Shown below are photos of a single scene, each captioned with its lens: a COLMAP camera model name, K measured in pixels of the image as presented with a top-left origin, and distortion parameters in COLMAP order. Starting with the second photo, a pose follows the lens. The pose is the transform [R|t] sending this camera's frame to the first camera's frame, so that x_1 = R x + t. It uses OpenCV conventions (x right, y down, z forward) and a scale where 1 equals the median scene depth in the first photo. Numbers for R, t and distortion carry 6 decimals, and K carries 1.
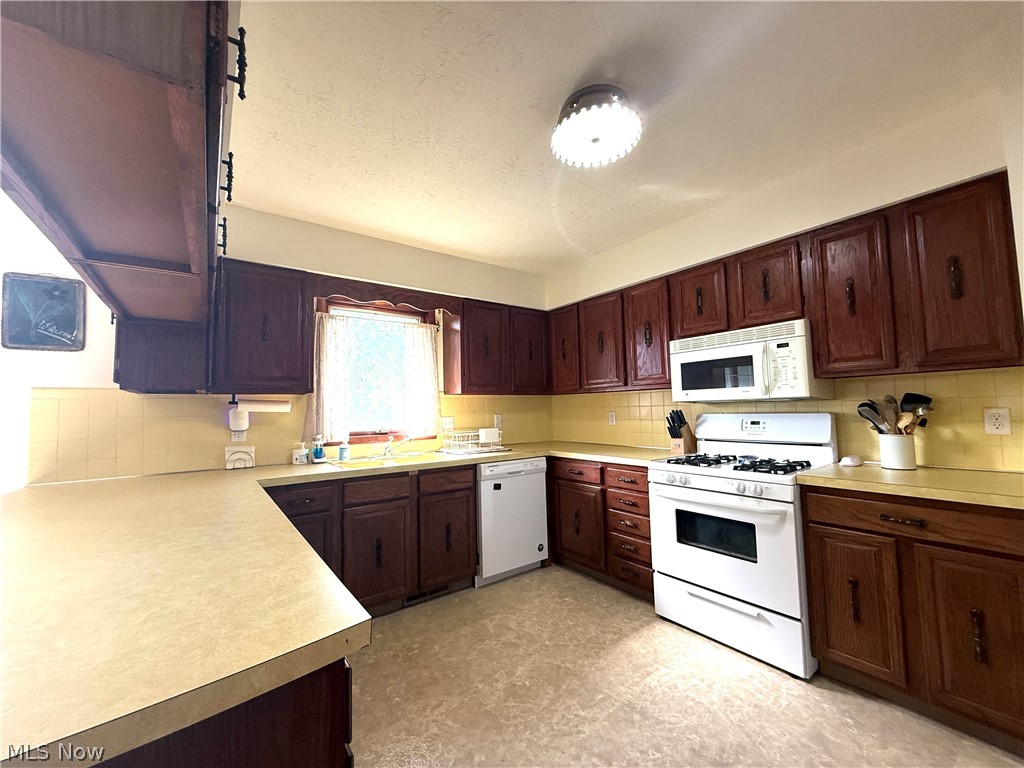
lens RADIAL K [[408.5, 0, 509.3], [0, 408.5, 385.2], [0, 0, 1]] dist [-0.000029, 0.000170]
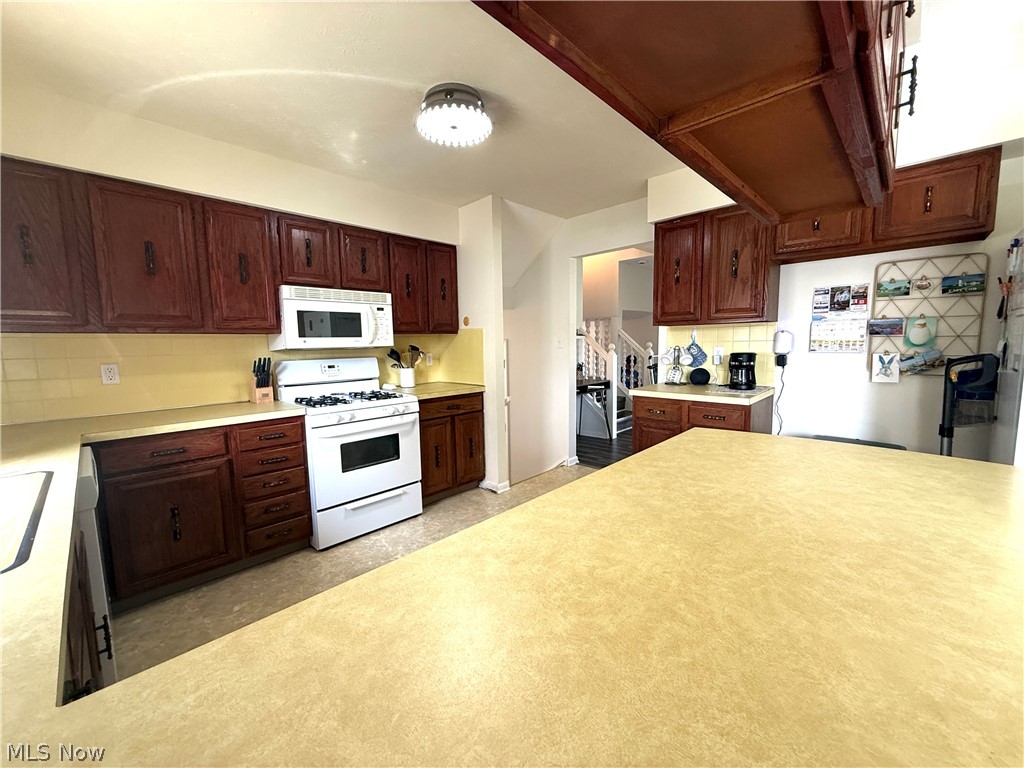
lens RADIAL K [[408.5, 0, 509.3], [0, 408.5, 385.2], [0, 0, 1]] dist [-0.000029, 0.000170]
pose [[-0.162557, -0.075370, 0.983816, -0.672019], [-0.036556, 0.996854, 0.070329, 0.040369], [-0.986022, -0.024532, -0.164801, 0.651054]]
